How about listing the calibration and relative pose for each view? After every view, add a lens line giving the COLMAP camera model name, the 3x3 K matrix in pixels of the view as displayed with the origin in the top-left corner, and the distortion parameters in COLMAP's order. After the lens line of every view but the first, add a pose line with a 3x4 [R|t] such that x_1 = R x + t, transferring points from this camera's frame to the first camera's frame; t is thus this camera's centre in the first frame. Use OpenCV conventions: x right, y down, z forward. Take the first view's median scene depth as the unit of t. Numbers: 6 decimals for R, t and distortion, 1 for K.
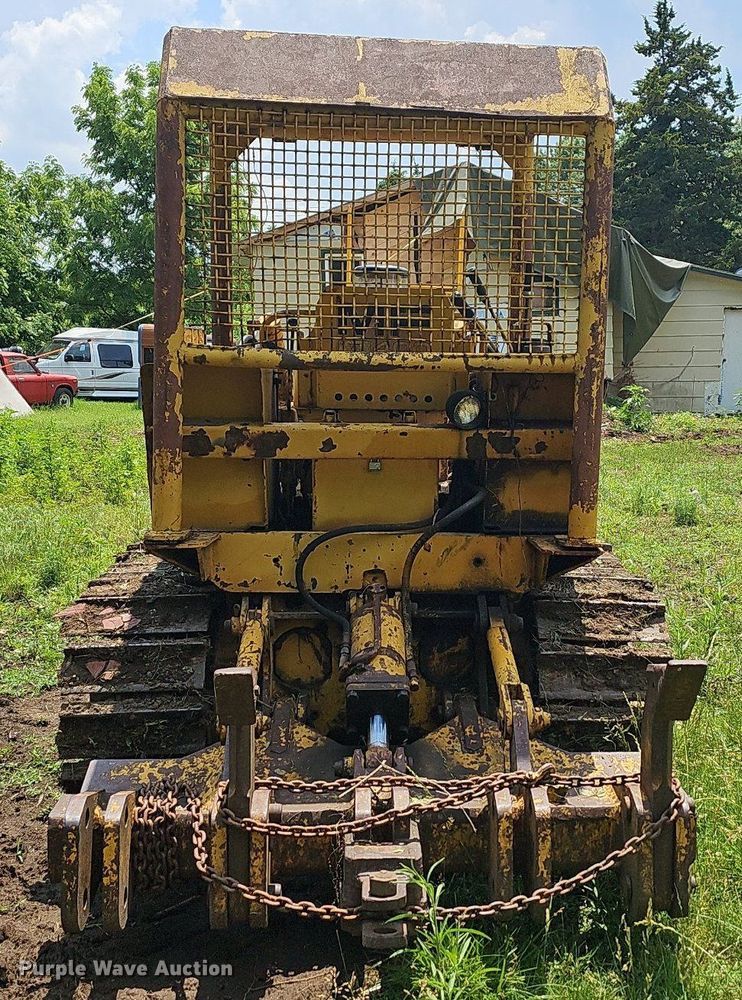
lens RADIAL K [[1250.8, 0, 459.0], [0, 1250.8, 505.2], [0, 0, 1]] dist [0.058187, 0.000000]
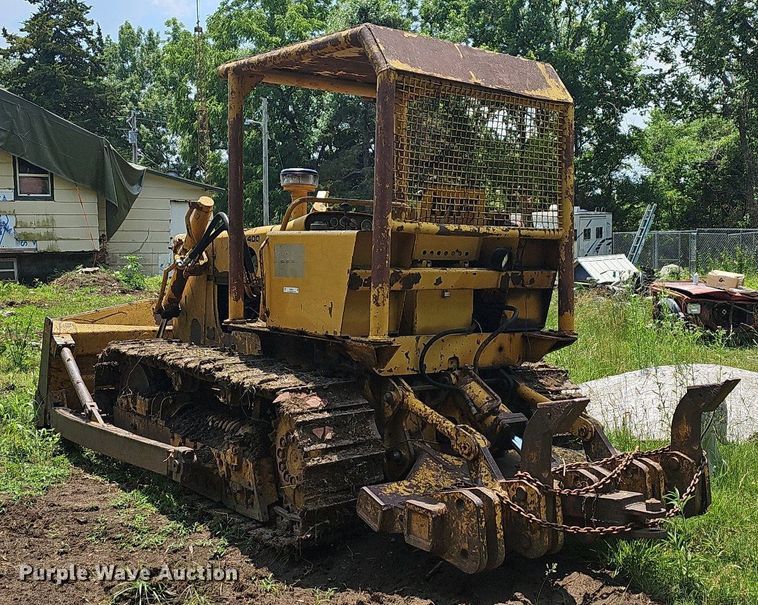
lens RADIAL K [[945.3, 0, 408.3], [0, 945.3, 269.8], [0, 0, 1]] dist [0.061106, 0.000000]
pose [[0.833399, -0.006680, 0.552632, -0.823320], [0.052993, 0.996286, -0.067874, 0.019102], [-0.550126, 0.085851, 0.830657, -0.010365]]
